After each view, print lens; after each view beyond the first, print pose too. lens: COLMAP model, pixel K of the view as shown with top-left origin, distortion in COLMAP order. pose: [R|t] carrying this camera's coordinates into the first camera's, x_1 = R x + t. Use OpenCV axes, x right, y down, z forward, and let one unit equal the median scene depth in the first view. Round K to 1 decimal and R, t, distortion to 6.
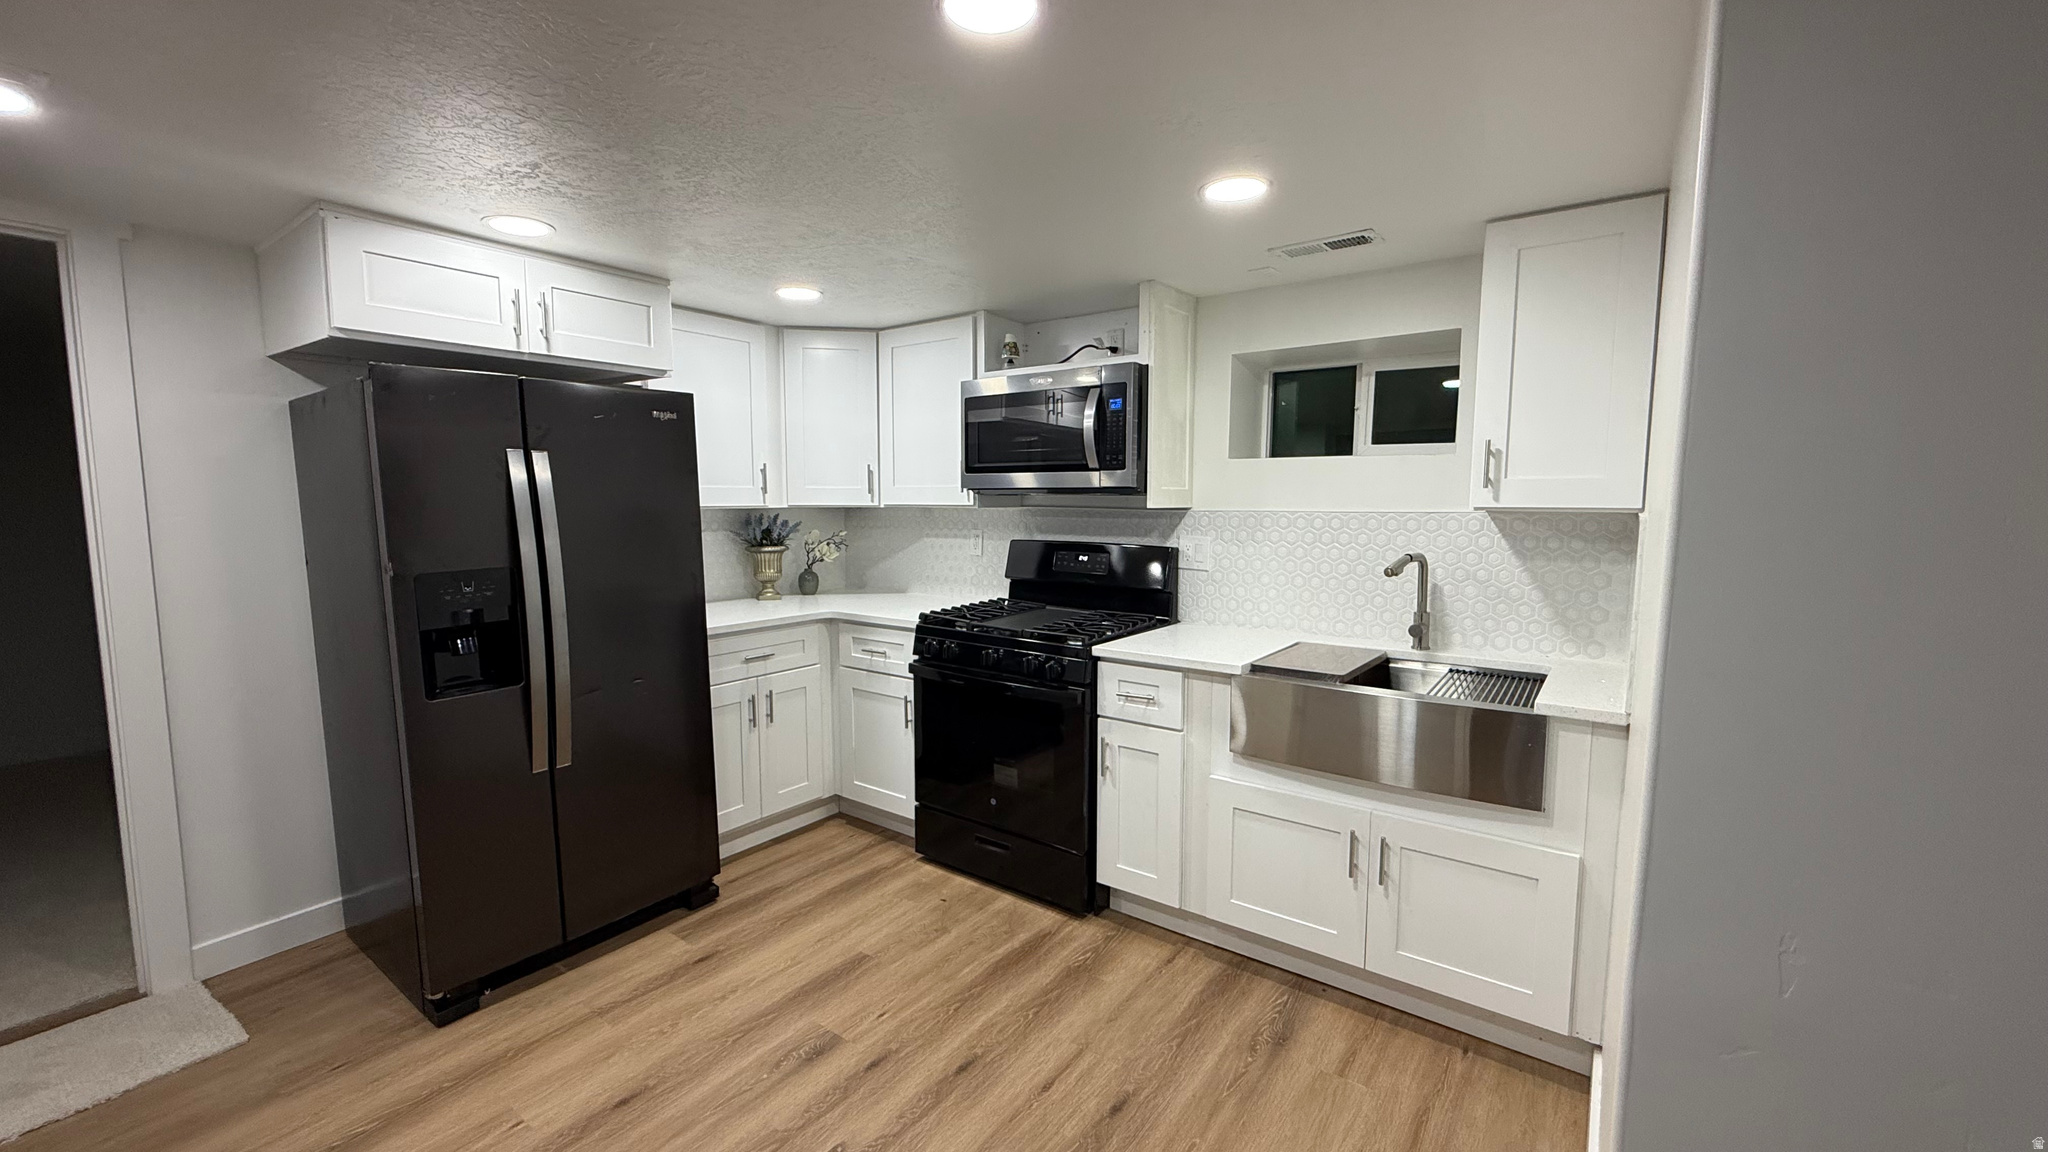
lens RADIAL K [[815.5, 0, 1019.9], [0, 815.5, 575.7], [0, 0, 1]] dist [0.000259, -0.000067]
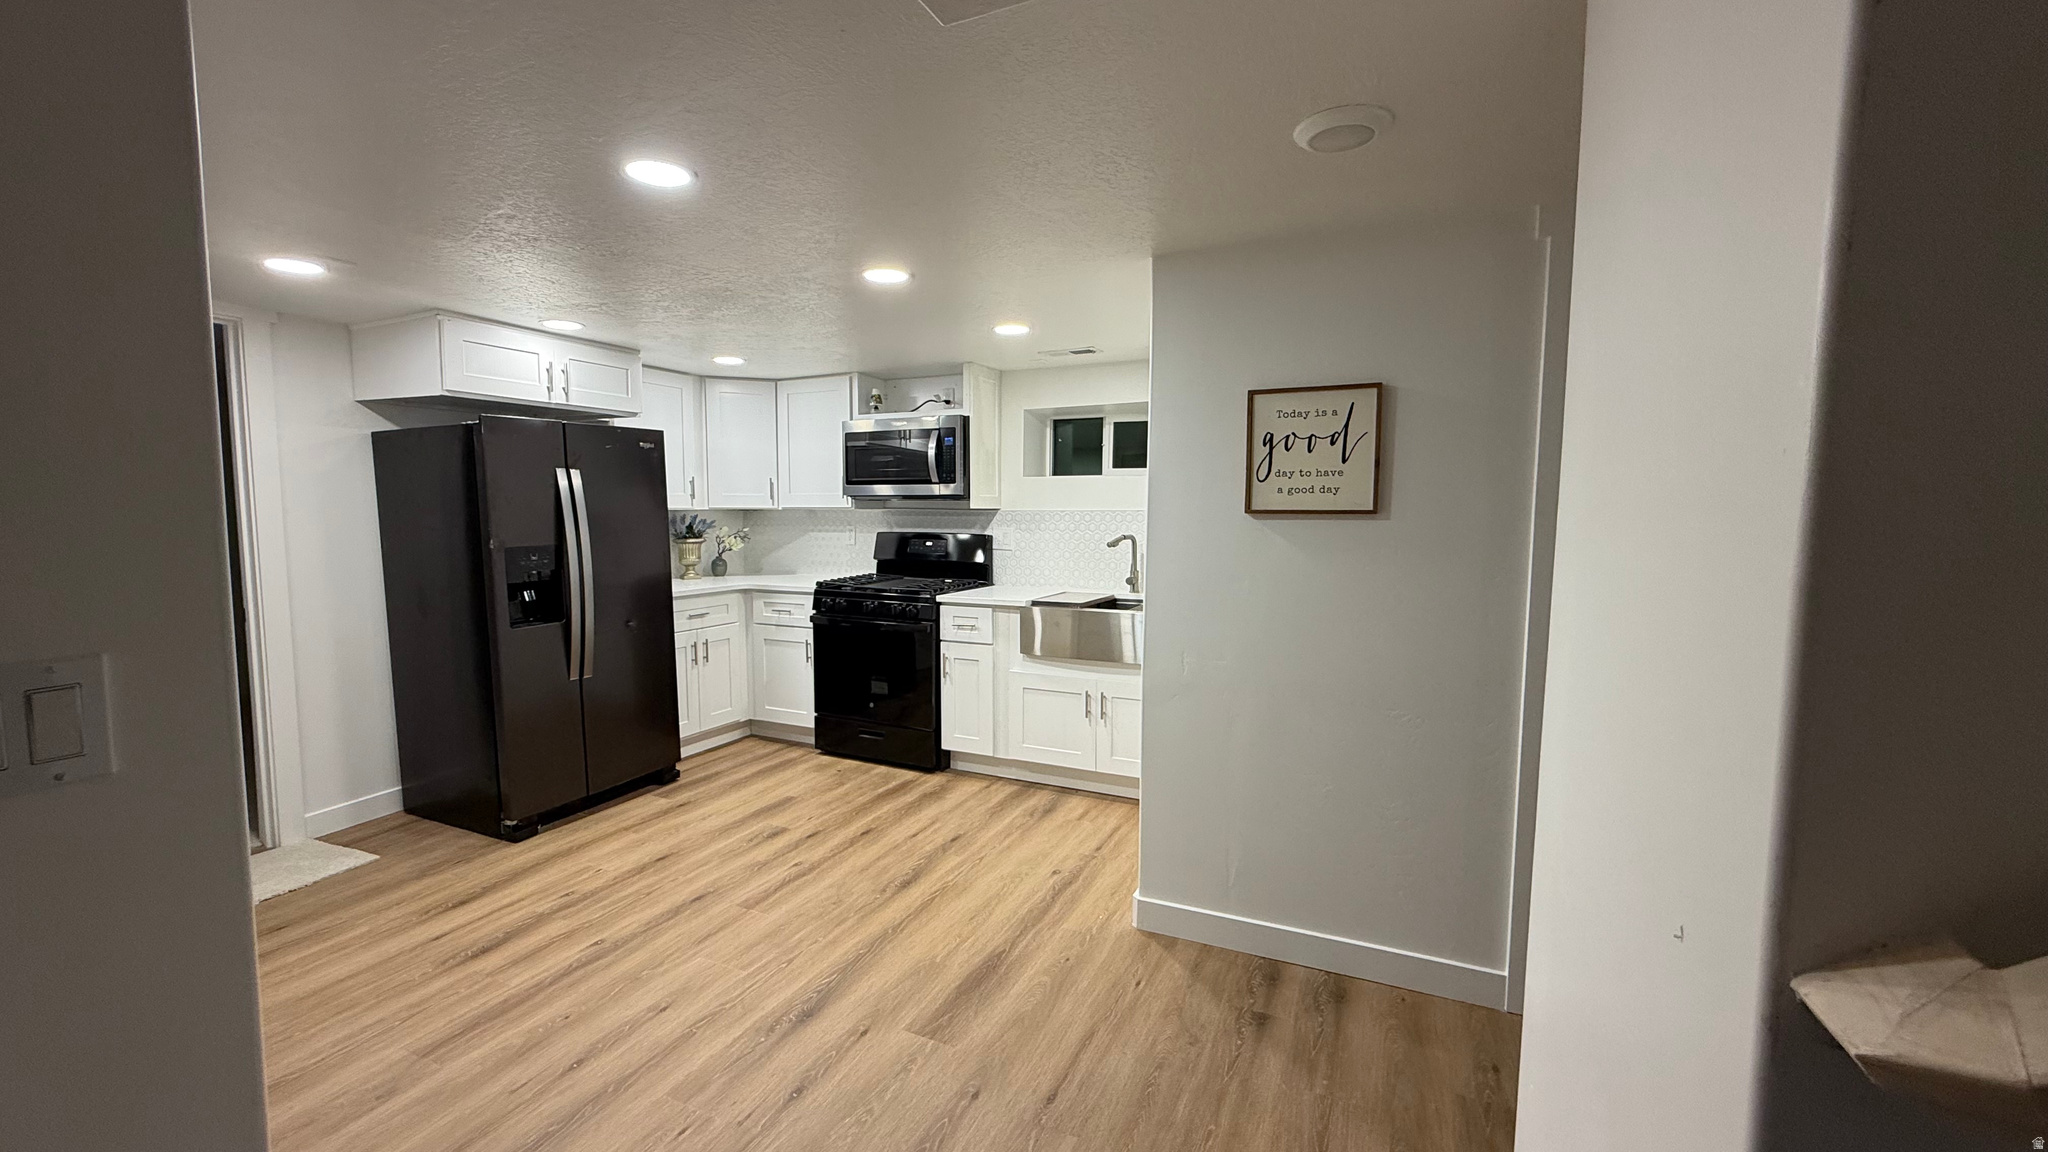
lens RADIAL K [[815.5, 0, 1019.9], [0, 815.5, 575.7], [0, 0, 1]] dist [0.000259, -0.000067]
pose [[0.981305, -0.015115, 0.191863, -0.048360], [0.017533, 0.999787, -0.010913, 0.060835], [-0.191657, 0.014073, 0.981361, -0.513410]]
